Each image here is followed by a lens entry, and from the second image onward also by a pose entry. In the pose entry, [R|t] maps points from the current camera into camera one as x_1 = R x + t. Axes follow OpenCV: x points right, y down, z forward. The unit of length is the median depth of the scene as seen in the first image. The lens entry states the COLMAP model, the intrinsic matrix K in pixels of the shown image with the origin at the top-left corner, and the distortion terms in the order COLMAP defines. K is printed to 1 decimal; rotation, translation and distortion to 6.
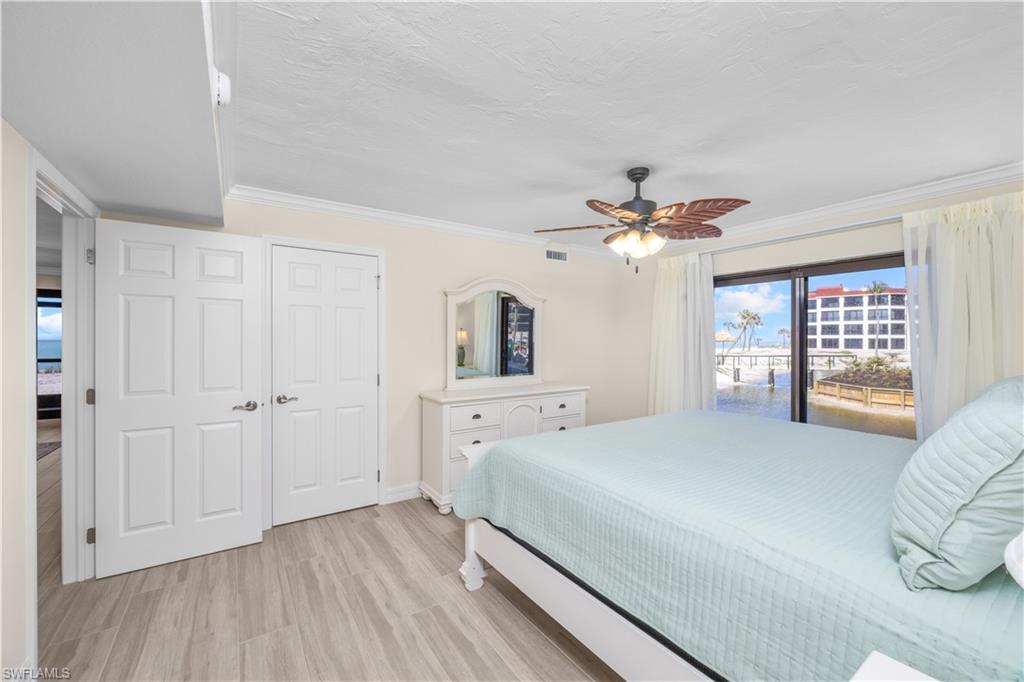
lens RADIAL K [[407.3, 0, 511.2], [0, 407.3, 334.9], [0, 0, 1]] dist [-0.000770, -0.000106]
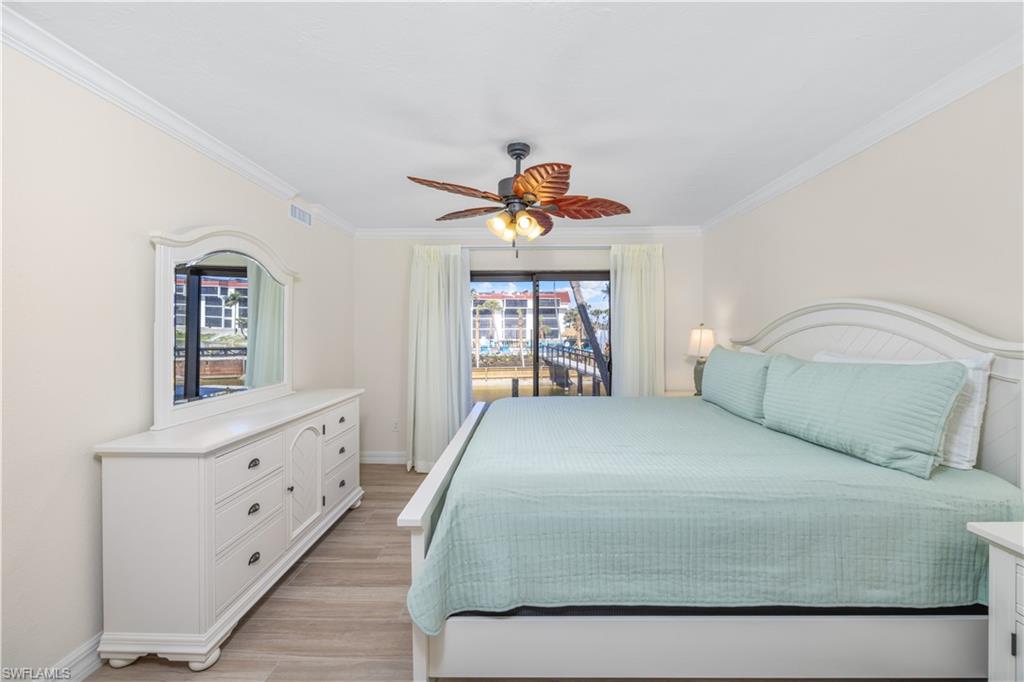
lens RADIAL K [[396.7, 0, 514.2], [0, 396.7, 332.5], [0, 0, 1]] dist [-0.001429, -0.000240]
pose [[0.576425, -0.003106, 0.817144, -0.415224], [-0.005837, 0.999952, 0.007919, 0.010488], [-0.817129, -0.009335, 0.576379, 0.470257]]
